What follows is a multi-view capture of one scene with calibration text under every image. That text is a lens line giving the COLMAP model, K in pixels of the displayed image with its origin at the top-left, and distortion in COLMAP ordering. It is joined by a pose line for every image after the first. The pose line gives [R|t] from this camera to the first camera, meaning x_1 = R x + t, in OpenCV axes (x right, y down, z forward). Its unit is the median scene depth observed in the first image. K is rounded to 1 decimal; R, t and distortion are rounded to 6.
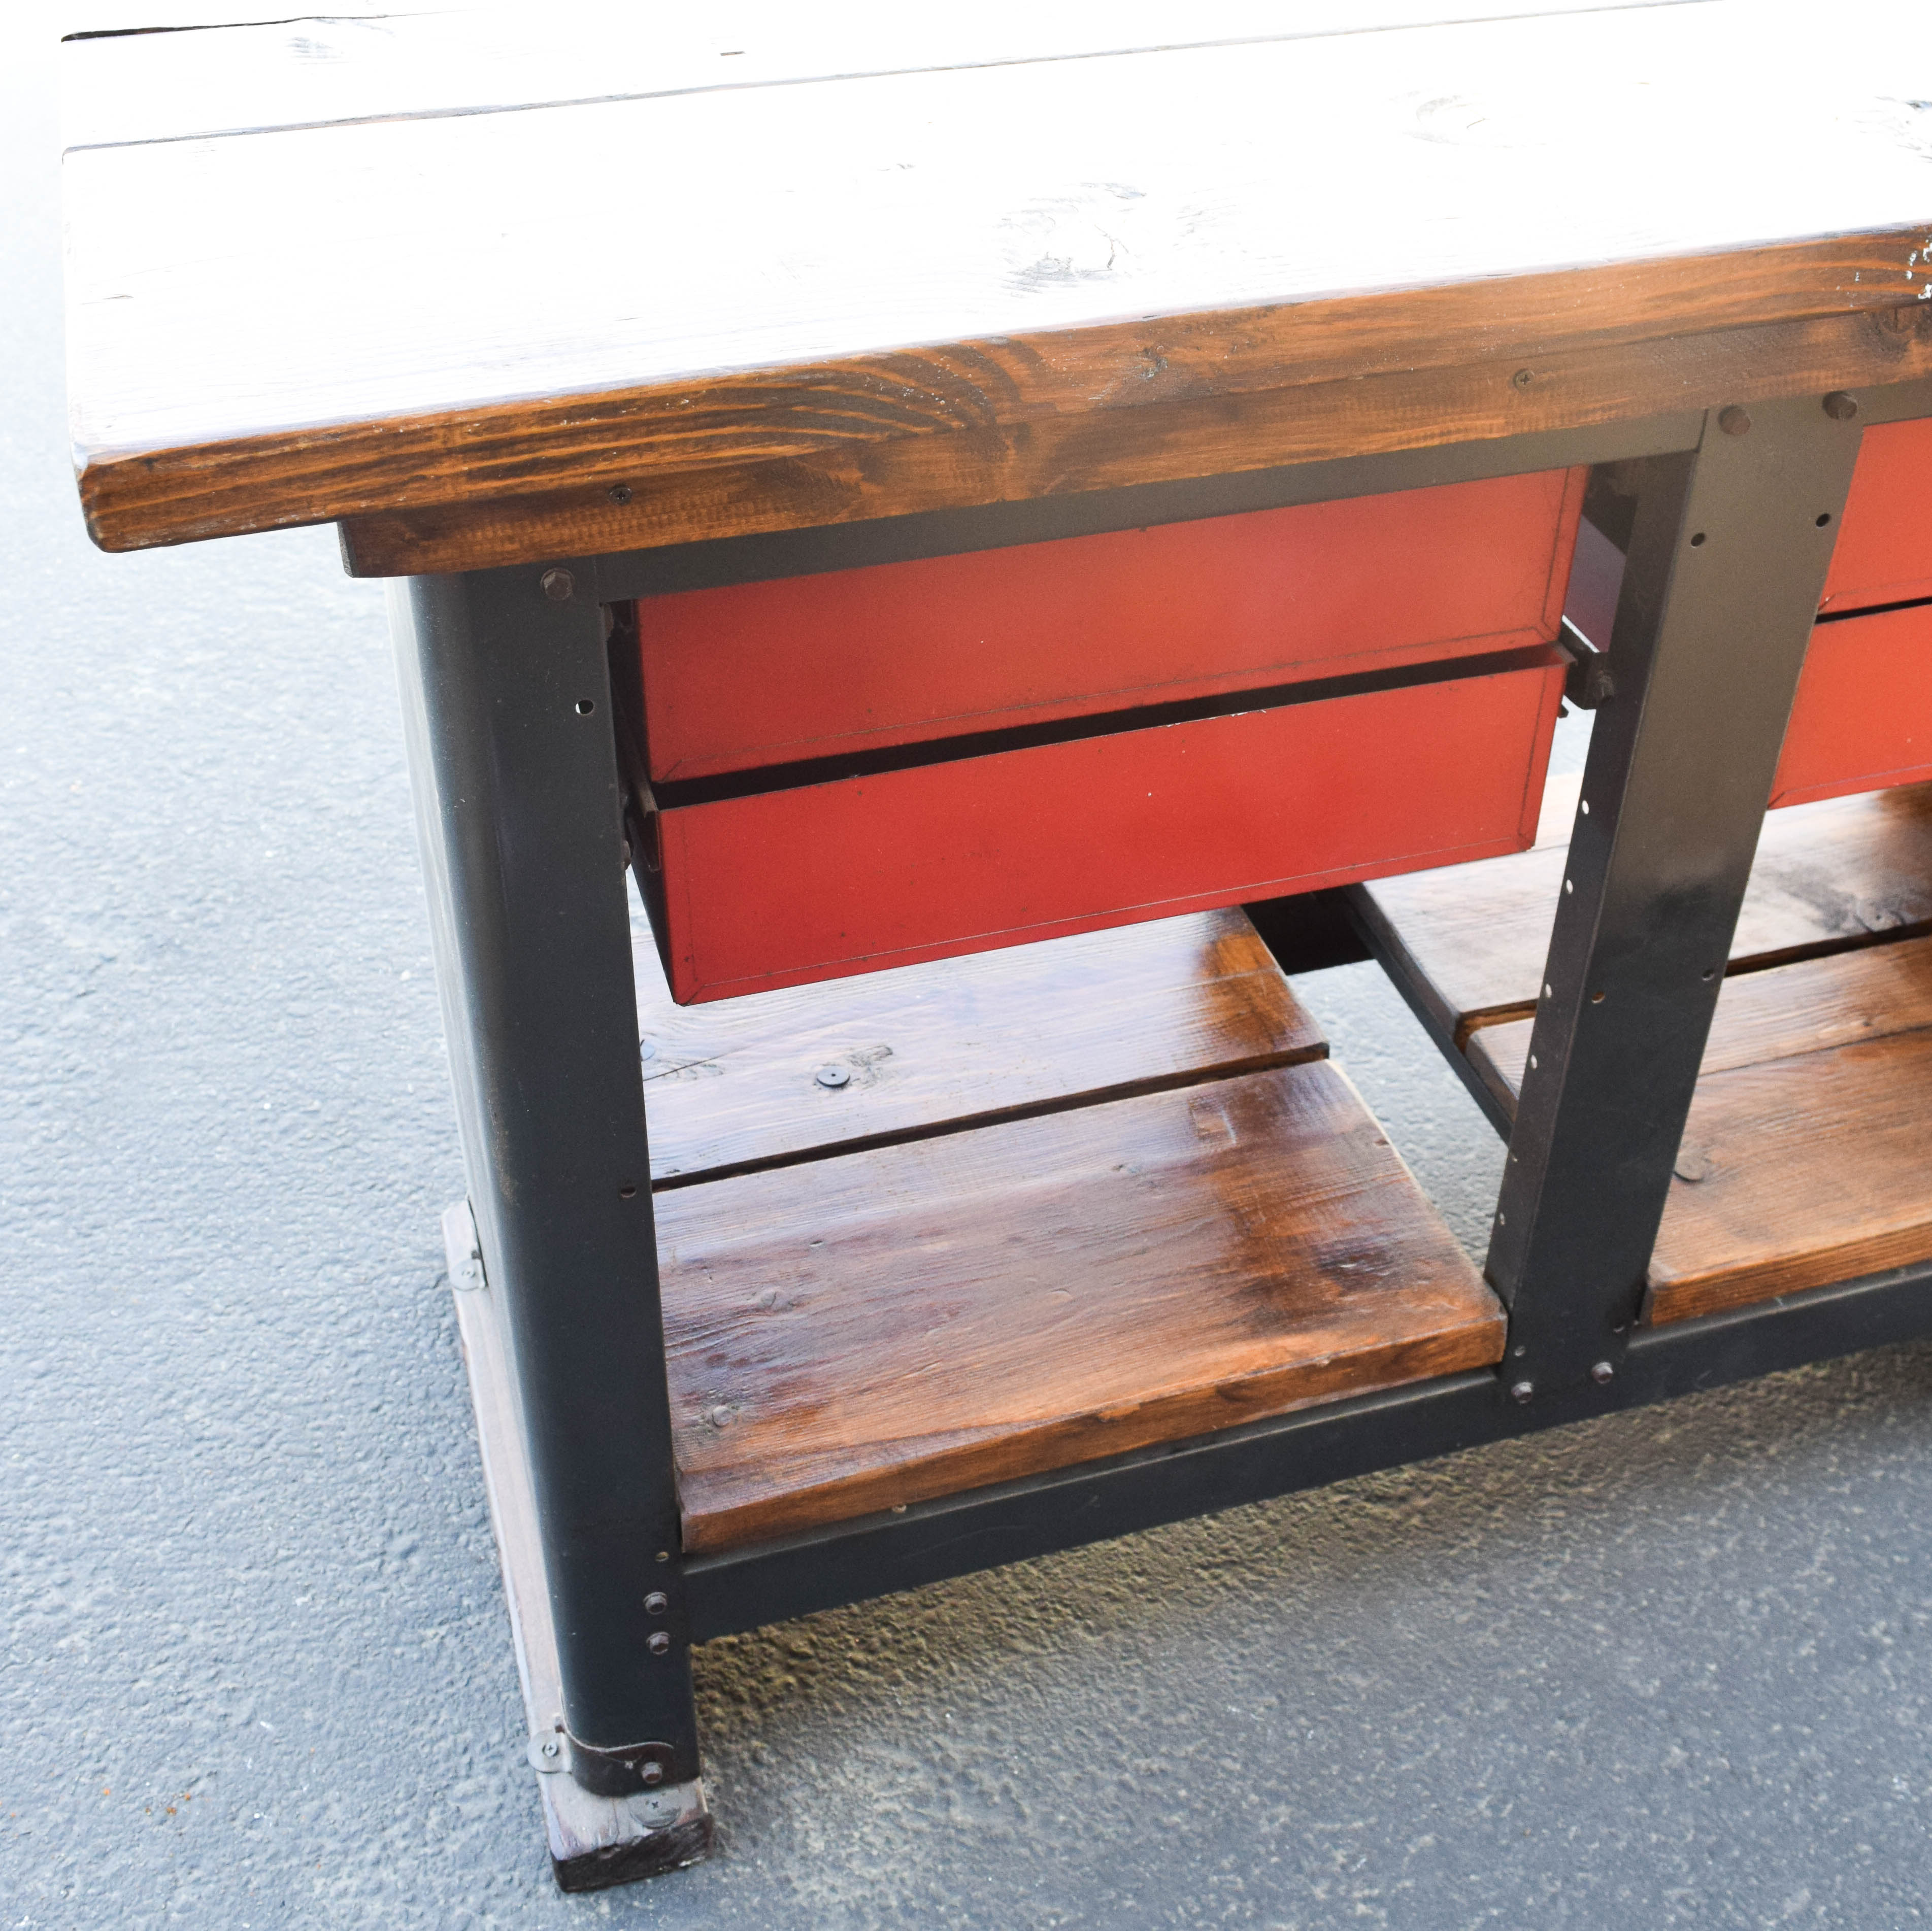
lens RADIAL K [[2392.7, 0, 1033.0], [0, 2392.7, 889.6], [0, 0, 1]] dist [0.022825, 0.000000]
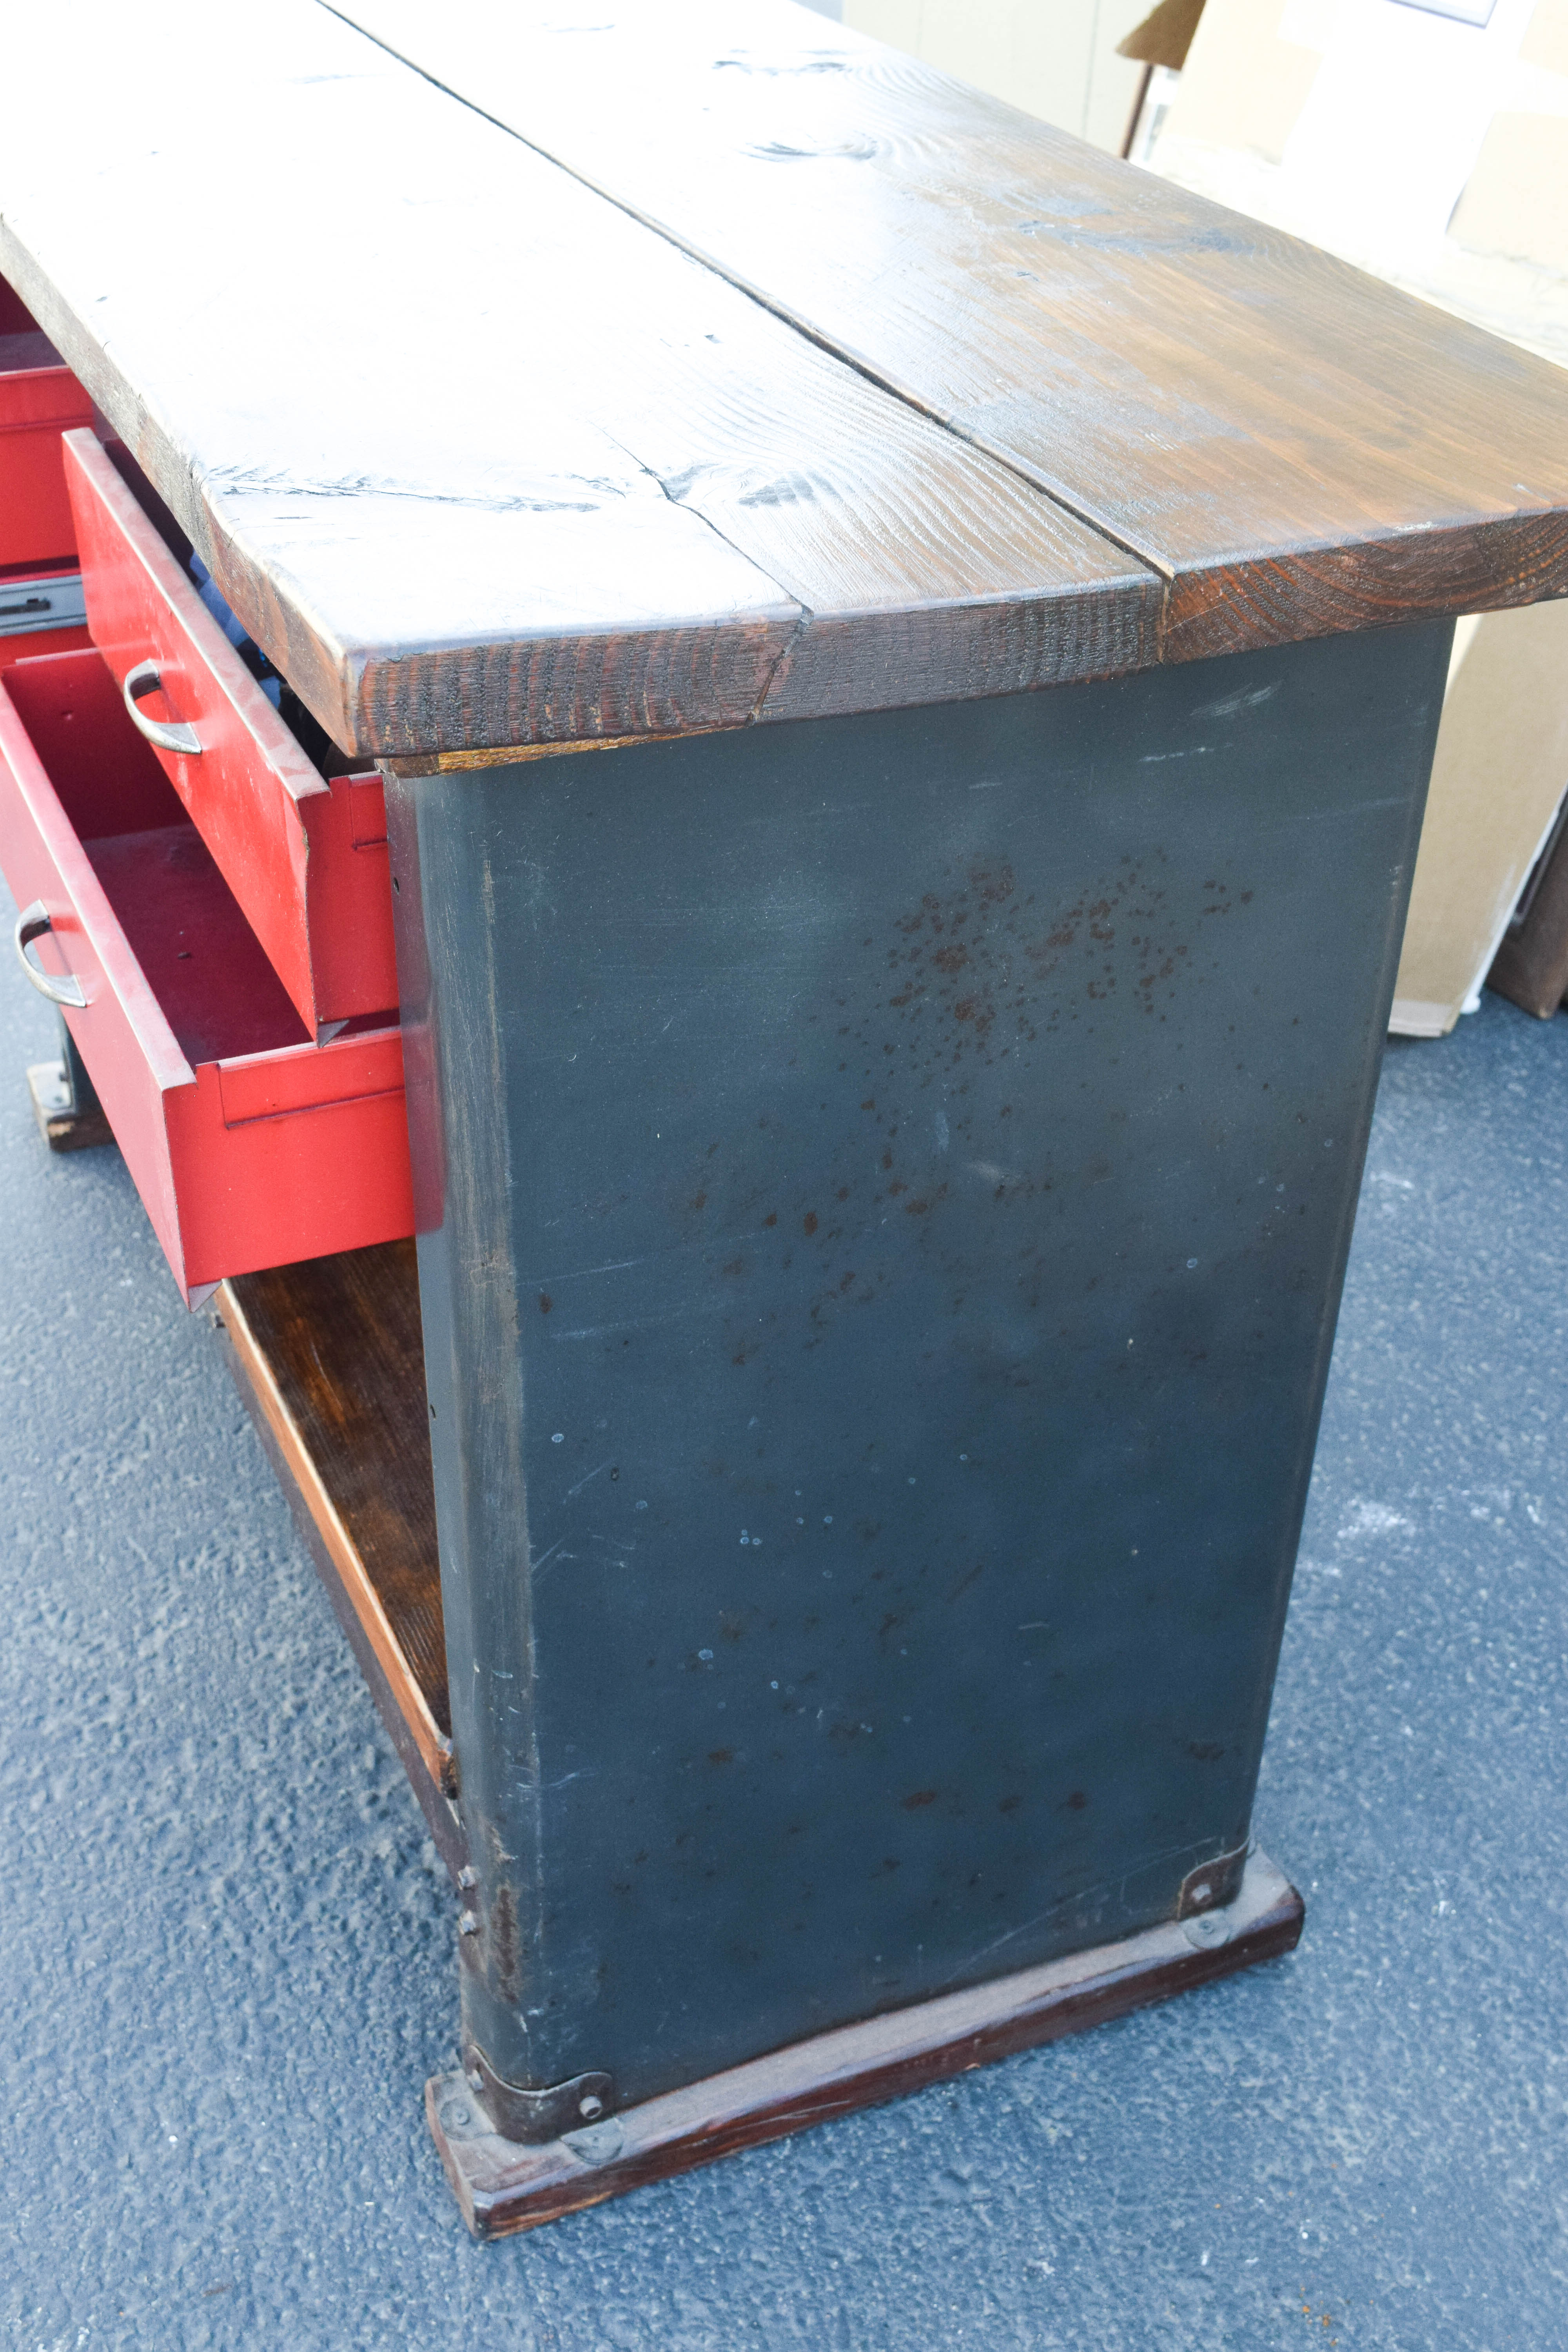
lens RADIAL K [[2626.1, 0, 760.7], [0, 2626.1, 1211.9], [0, 0, 1]] dist [-0.035124, 0.000000]
pose [[-0.114097, -0.585773, 0.802404, -0.553527], [0.578243, 0.617613, 0.533094, -0.326465], [-0.807847, 0.524809, 0.268251, 0.438760]]
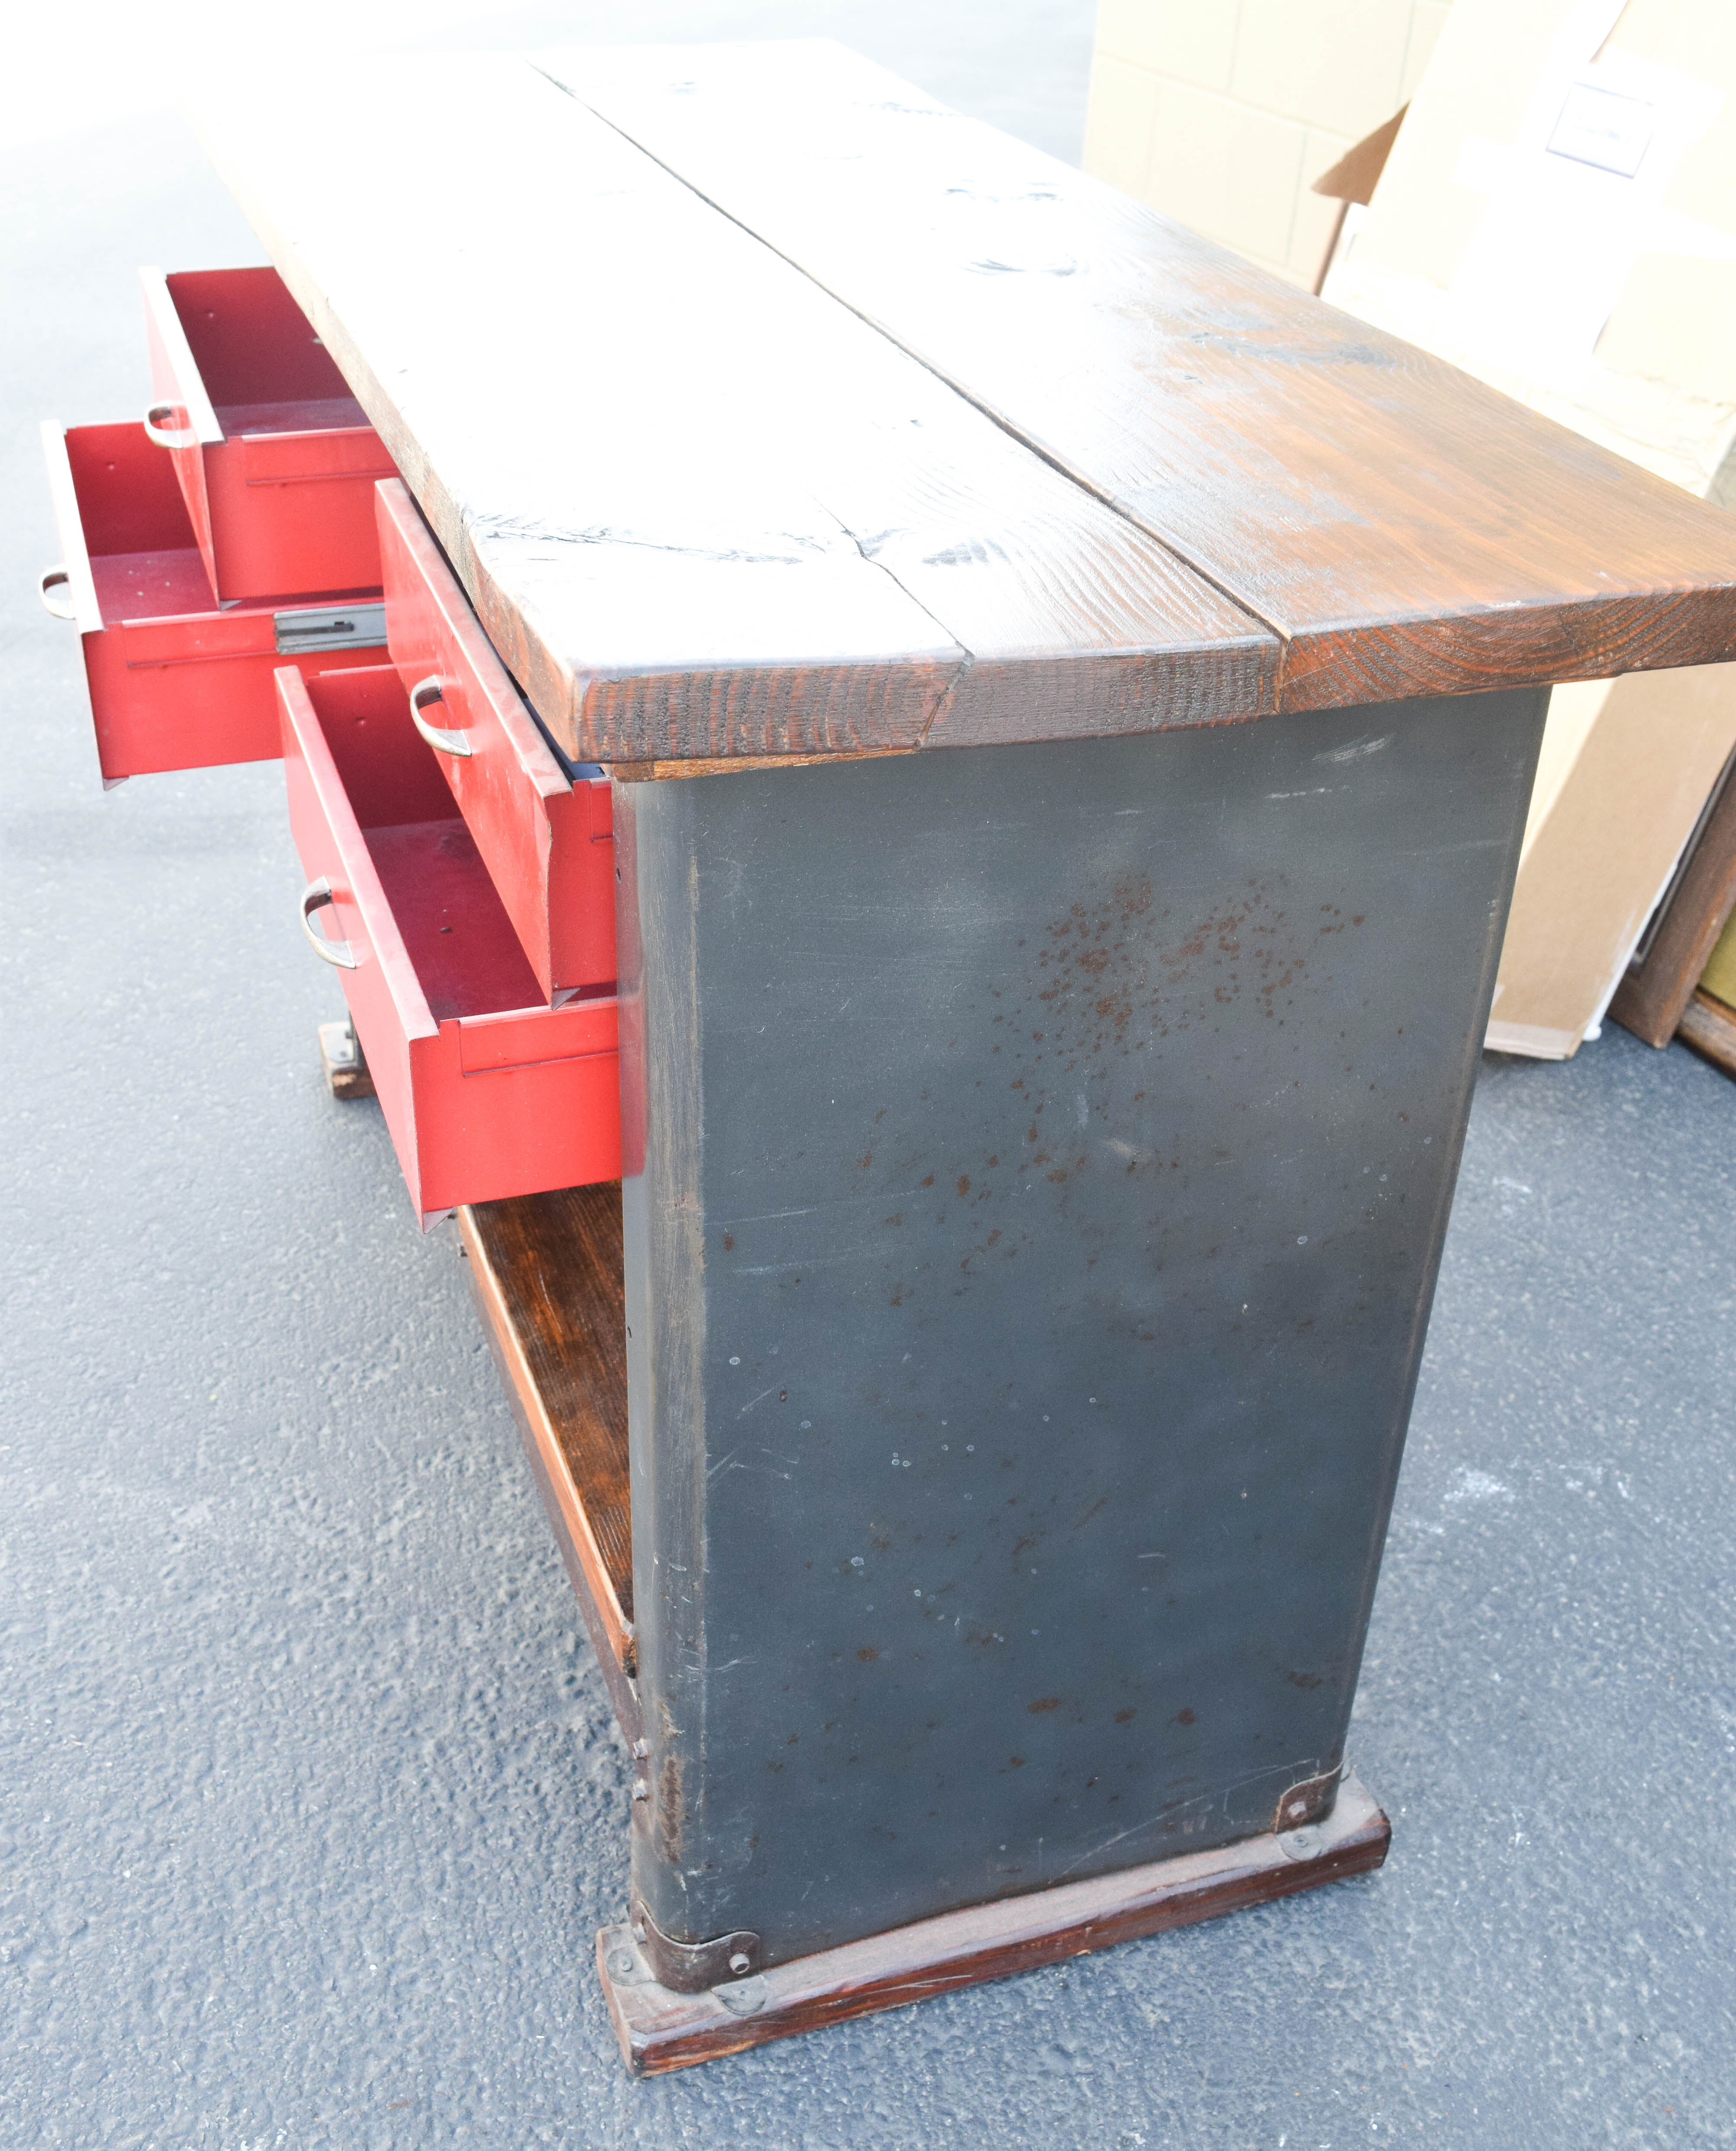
lens RADIAL K [[2341.1, 0, 851.2], [0, 2341.1, 1062.6], [0, 0, 1]] dist [-0.032768, 0.000000]
pose [[-0.040575, -0.544851, 0.837551, -0.567267], [0.571875, 0.674704, 0.466618, -0.323708], [-0.819337, 0.497908, 0.284211, 0.427777]]
